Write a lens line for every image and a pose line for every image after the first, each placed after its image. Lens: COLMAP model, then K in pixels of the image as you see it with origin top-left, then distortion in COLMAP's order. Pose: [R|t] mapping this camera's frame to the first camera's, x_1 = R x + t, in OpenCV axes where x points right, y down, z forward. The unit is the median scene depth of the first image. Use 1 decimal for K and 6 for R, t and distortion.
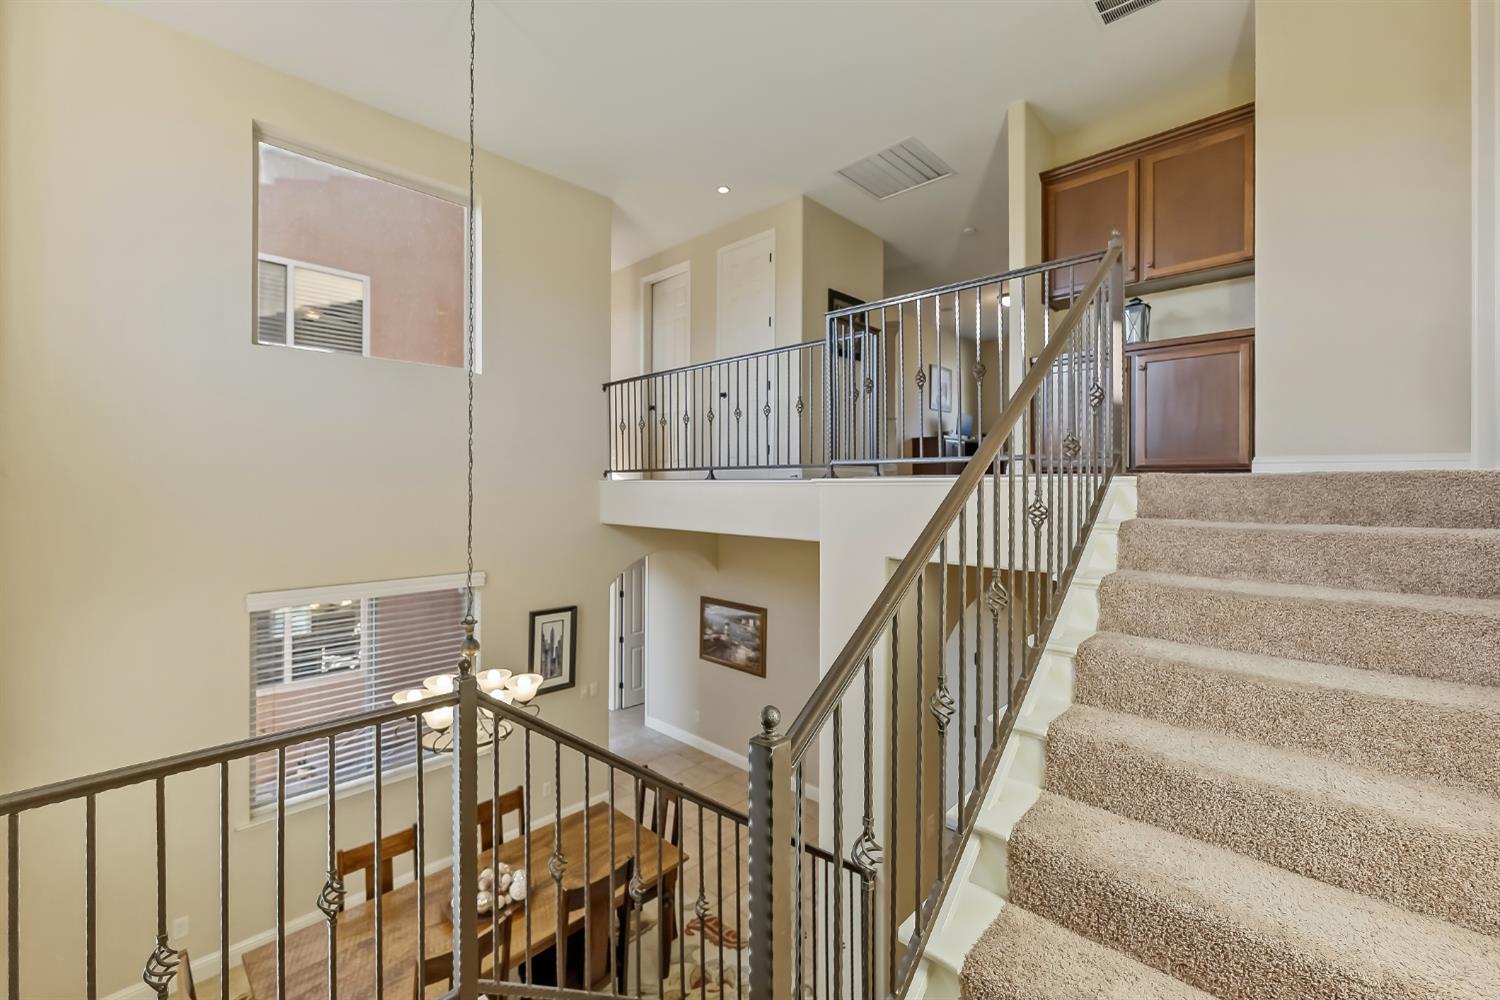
lens RADIAL K [[614.8, 0, 749.3], [0, 614.8, 495.3], [0, 0, 1]] dist [-0.000191, -0.000949]
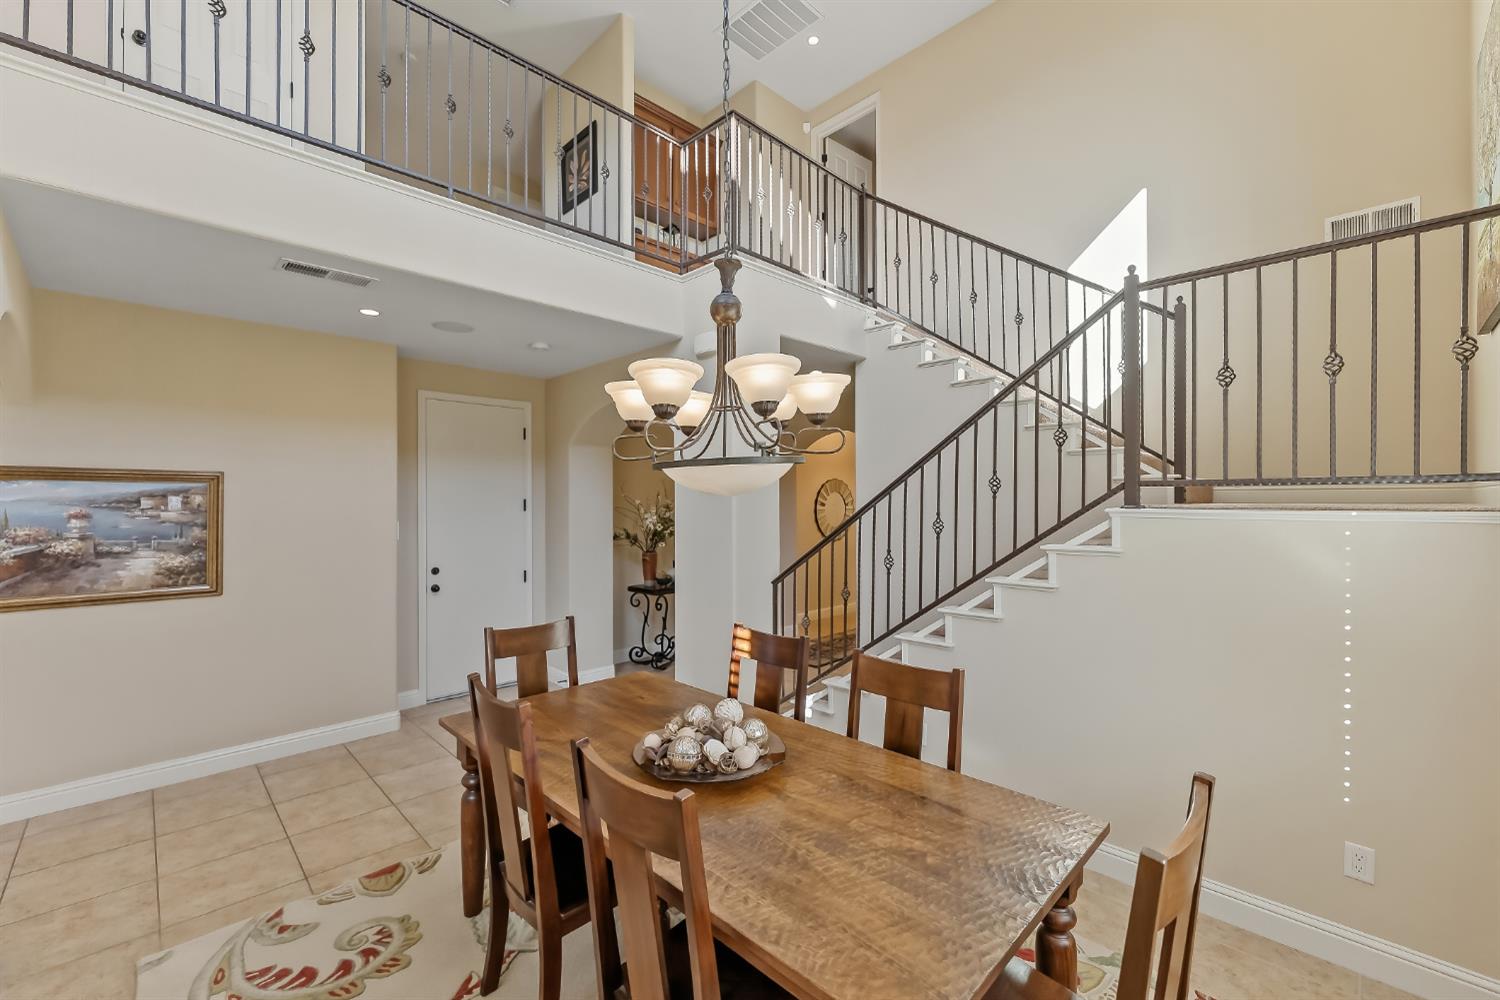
lens RADIAL K [[614.8, 0, 747.9], [0, 614.8, 499.8], [0, 0, 1]] dist [-0.000191, -0.000949]
pose [[0.024166, -0.001302, 0.999707, -0.522915], [0.006405, 0.999979, 0.001148, 0.207217], [-0.999687, 0.006376, 0.024174, 0.484824]]
